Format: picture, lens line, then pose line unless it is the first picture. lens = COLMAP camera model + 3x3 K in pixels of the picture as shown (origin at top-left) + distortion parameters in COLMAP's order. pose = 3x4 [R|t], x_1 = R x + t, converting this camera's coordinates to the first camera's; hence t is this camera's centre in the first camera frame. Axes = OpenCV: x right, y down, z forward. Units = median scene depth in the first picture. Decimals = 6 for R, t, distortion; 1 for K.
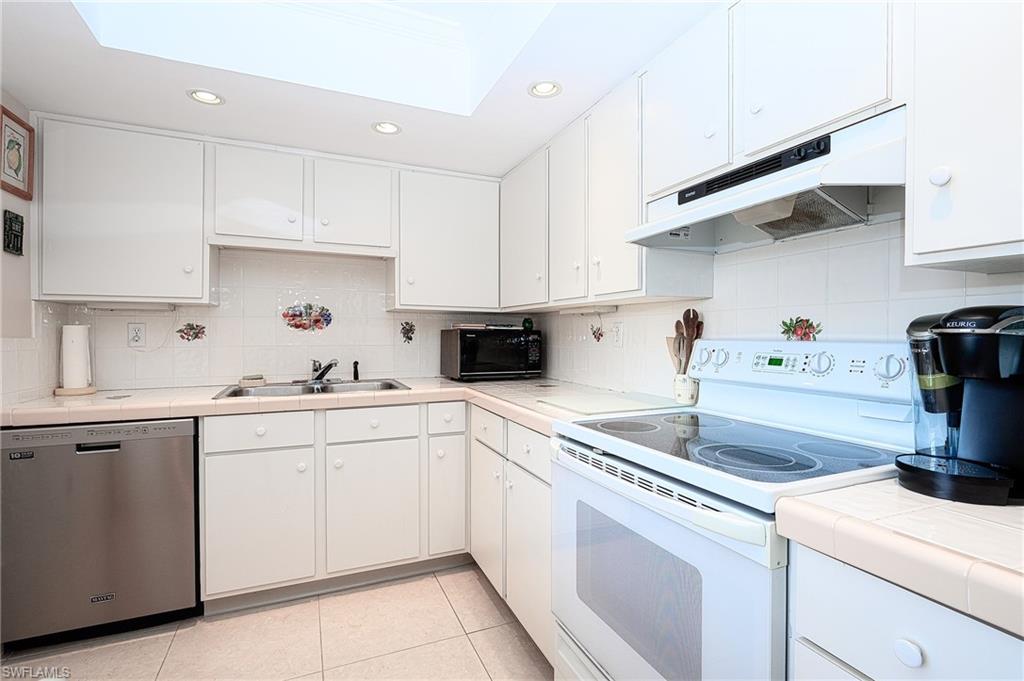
lens RADIAL K [[467.9, 0, 505.2], [0, 467.9, 337.5], [0, 0, 1]] dist [-0.000324, 0.000149]
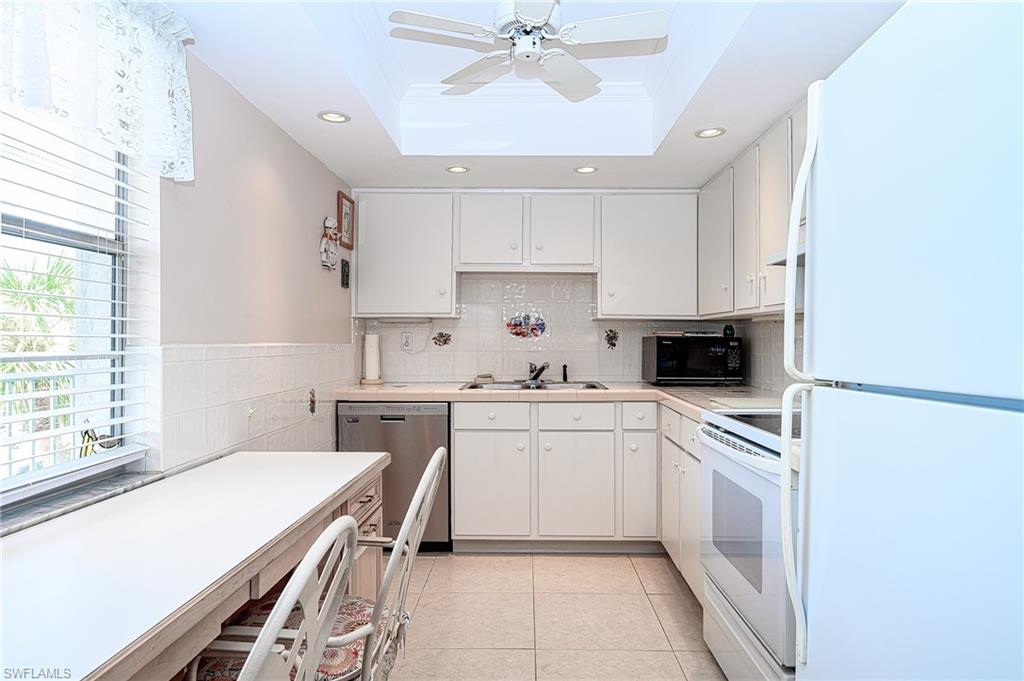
lens RADIAL K [[619.7, 0, 511.1], [0, 619.7, 343.2], [0, 0, 1]] dist [-0.001599, -0.000258]
pose [[0.907711, 0.002631, -0.419589, 0.219135], [-0.003216, 0.999995, -0.000686, -0.000058], [0.419585, 0.001972, 0.907714, -0.476155]]
